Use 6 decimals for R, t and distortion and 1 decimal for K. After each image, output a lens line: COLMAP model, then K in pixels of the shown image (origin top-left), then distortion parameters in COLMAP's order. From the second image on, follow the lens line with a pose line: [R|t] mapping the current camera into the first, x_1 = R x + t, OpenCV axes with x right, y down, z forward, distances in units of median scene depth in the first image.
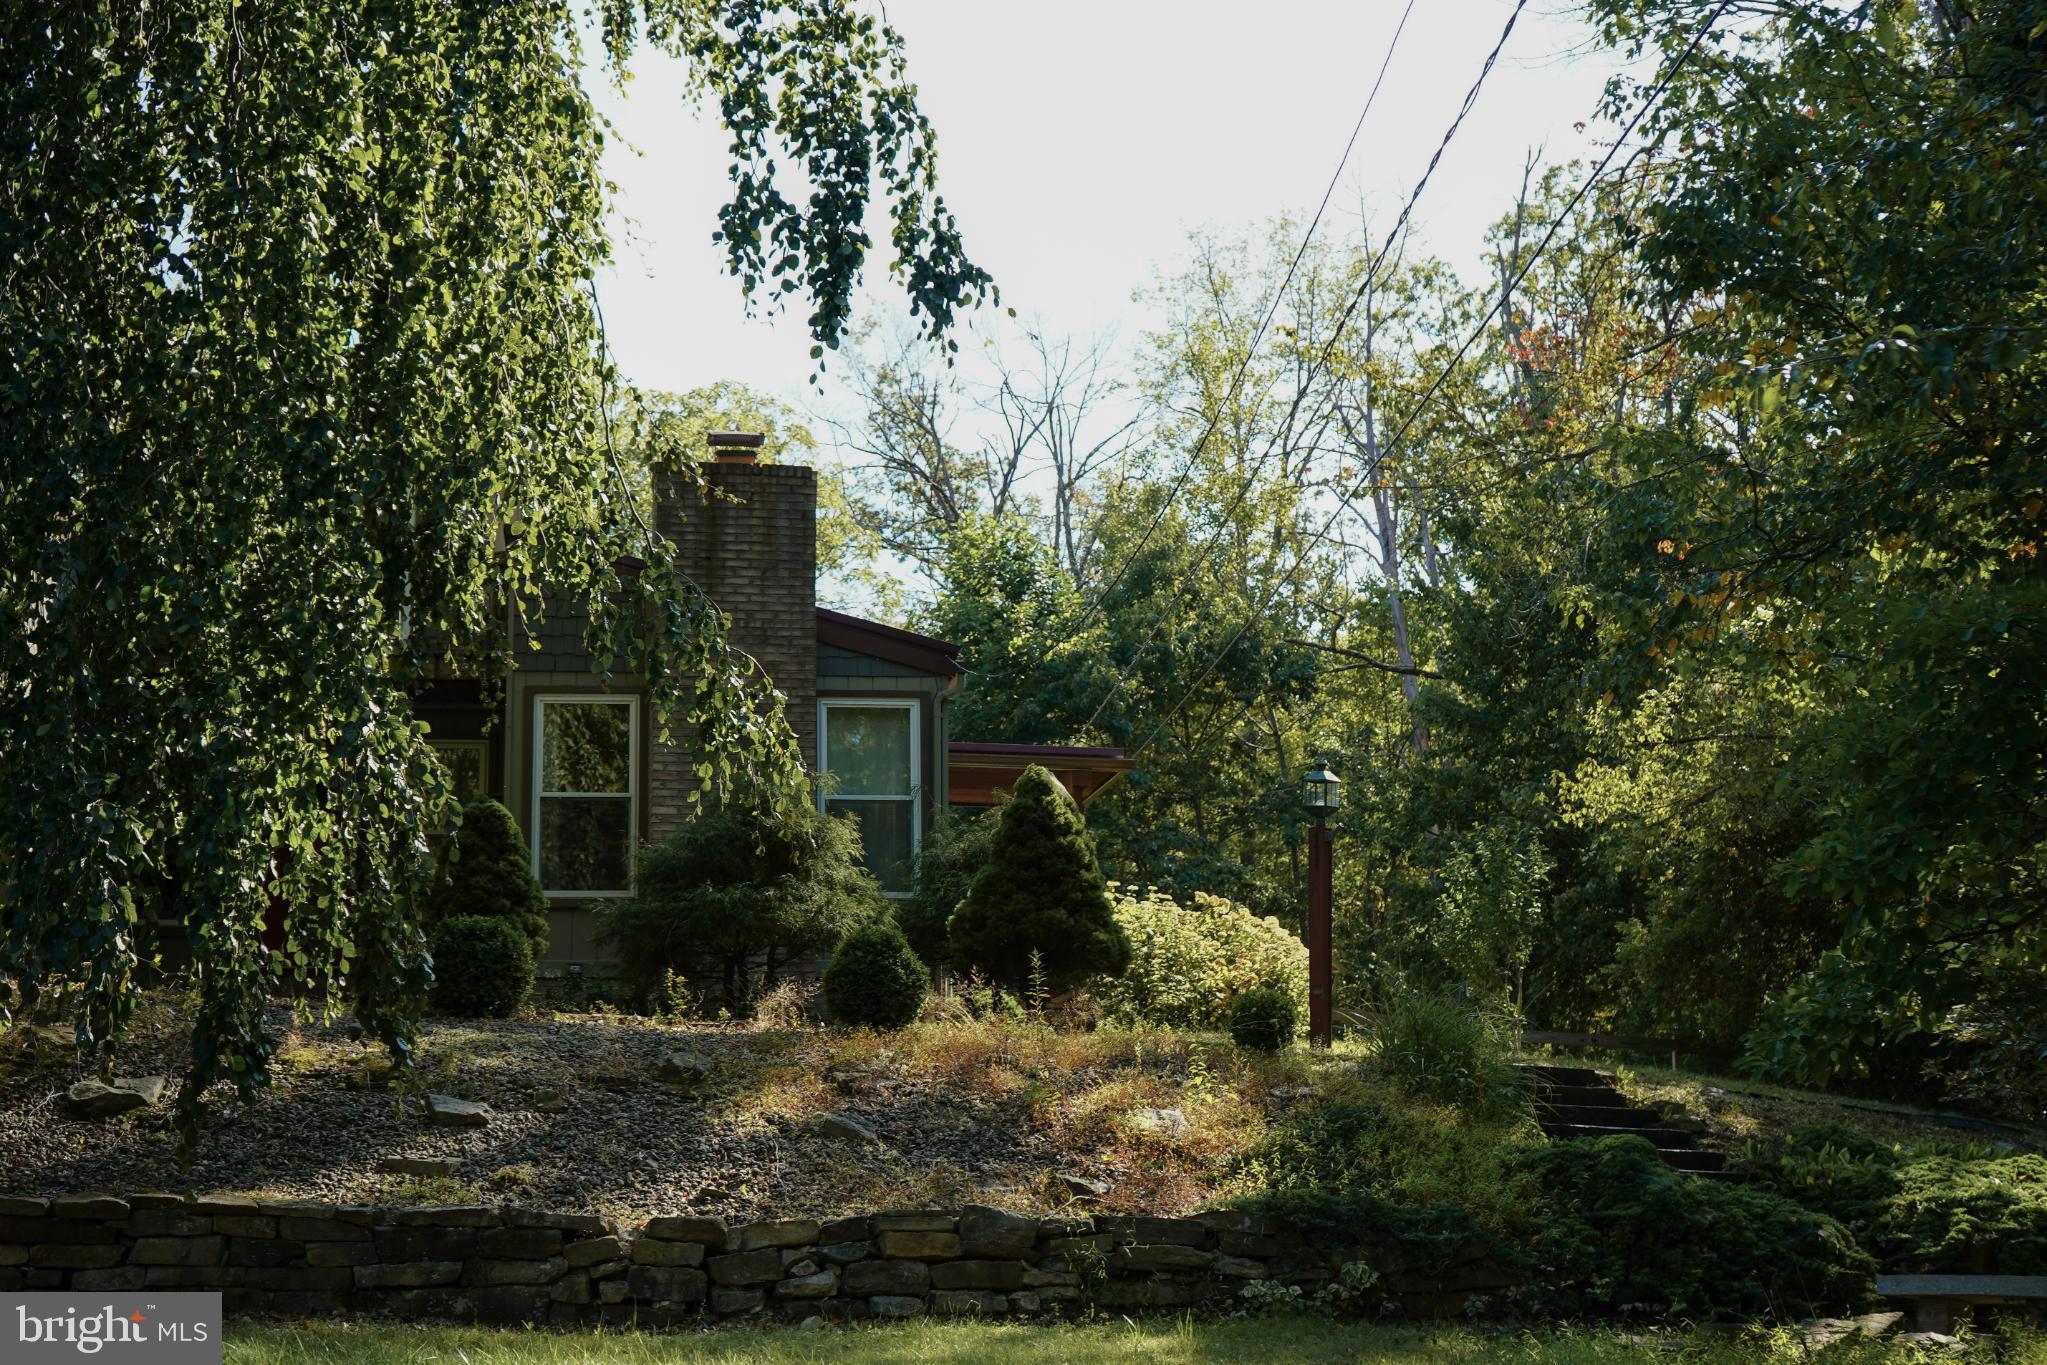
lens RADIAL K [[2682.7, 0, 1023.5], [0, 2682.7, 682.5], [0, 0, 1]] dist [-0.368579, 0.001149]
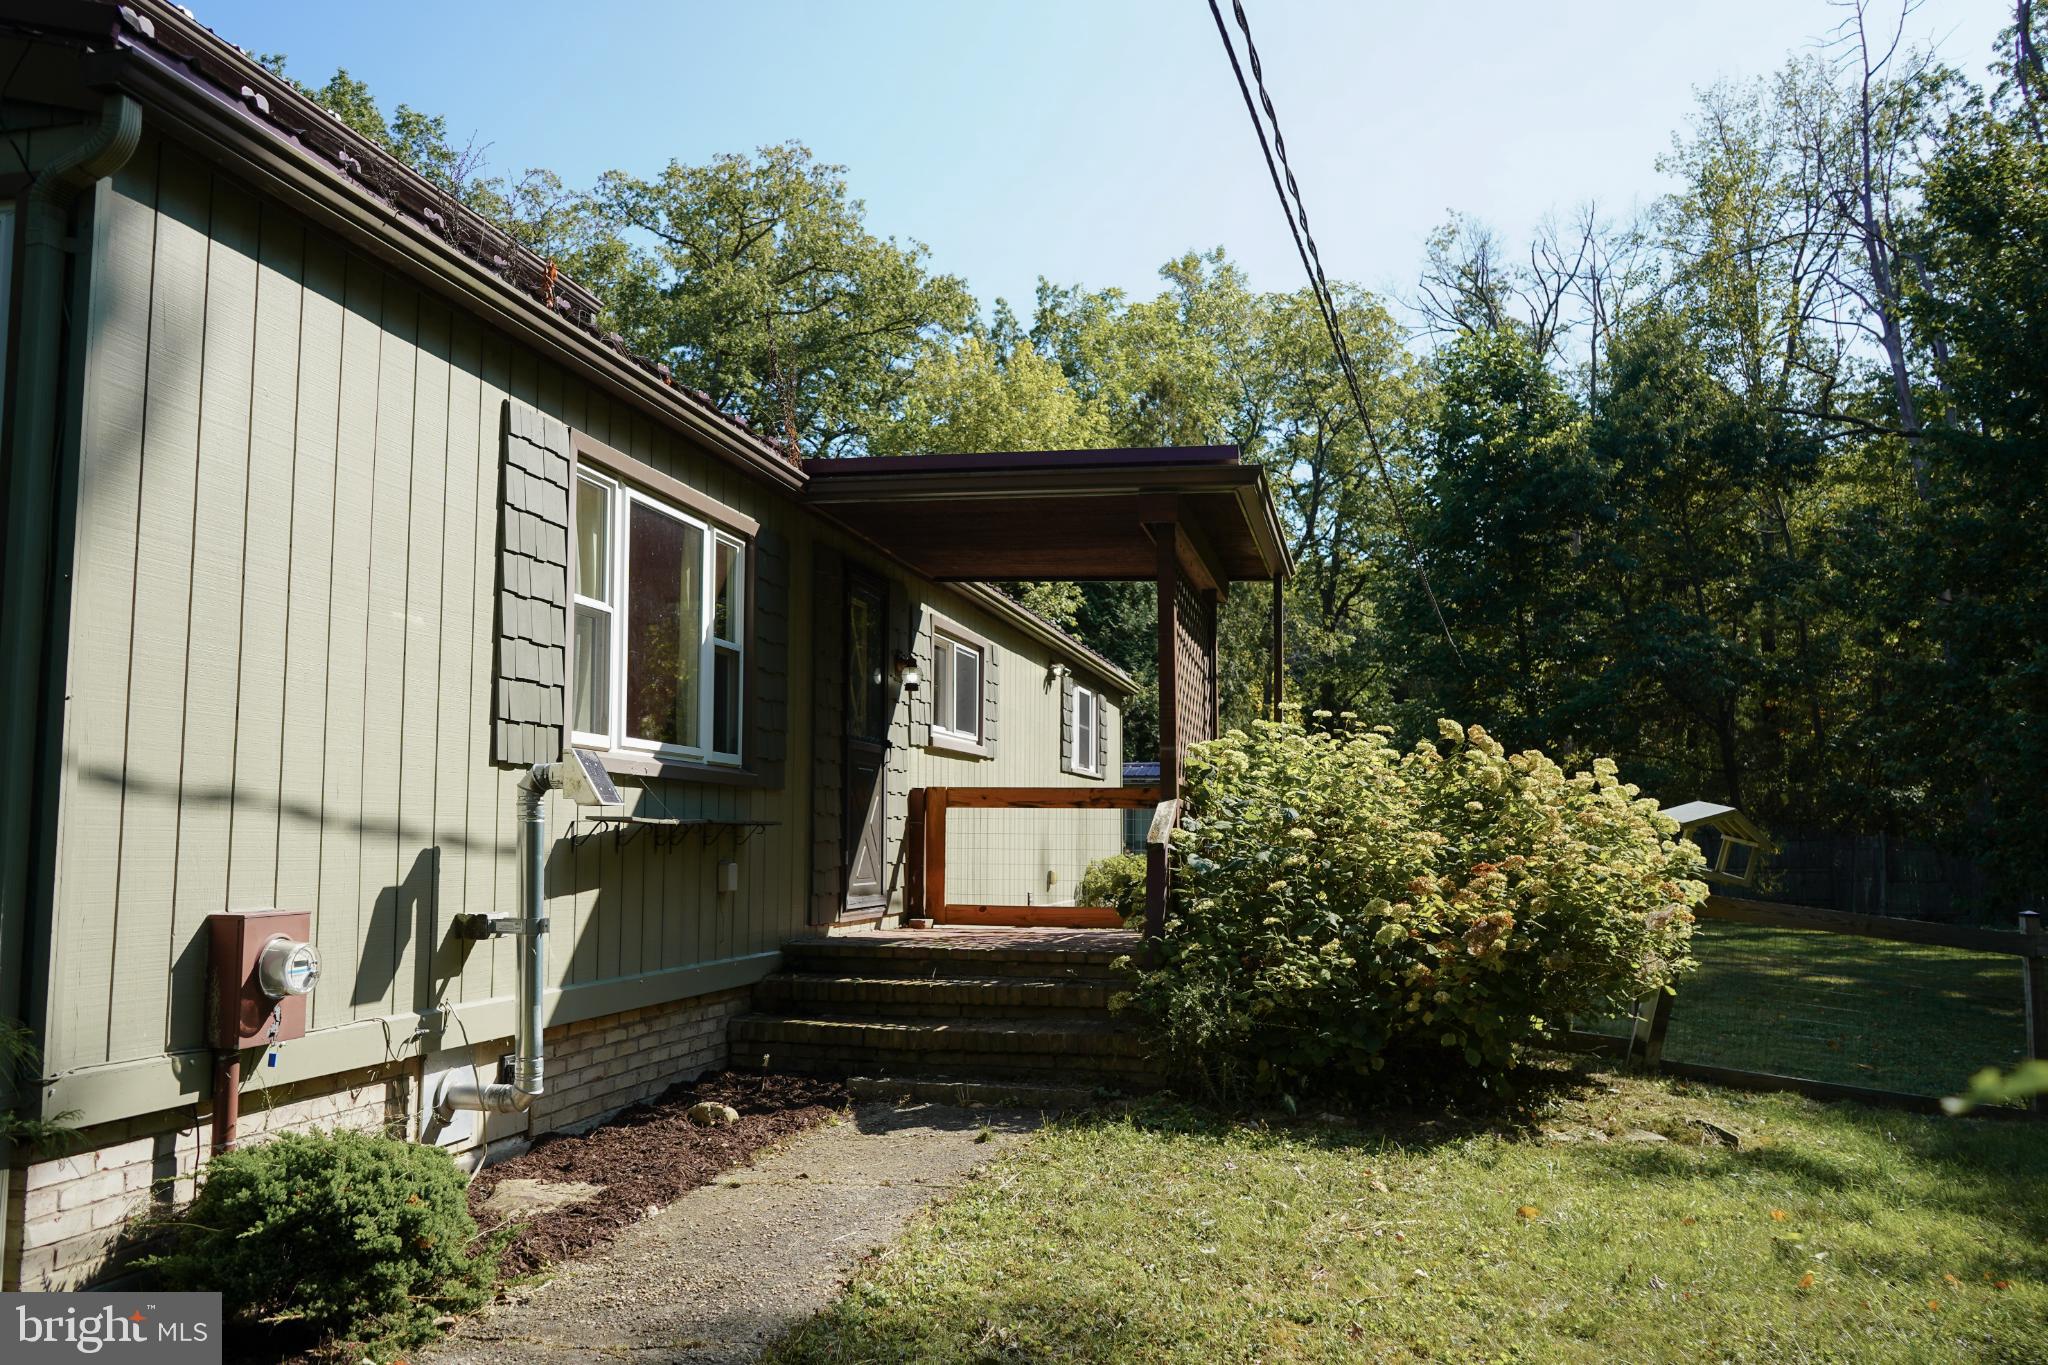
lens RADIAL K [[1665.0, 0, 1024.0], [0, 1665.0, 682.5], [0, 0, 1]] dist [-0.014089, -0.010436]
pose [[0.935345, -0.034618, -0.352039, 0.043156], [0.064970, 0.995082, 0.074770, 0.016138], [0.347719, -0.092808, 0.932994, 0.268838]]
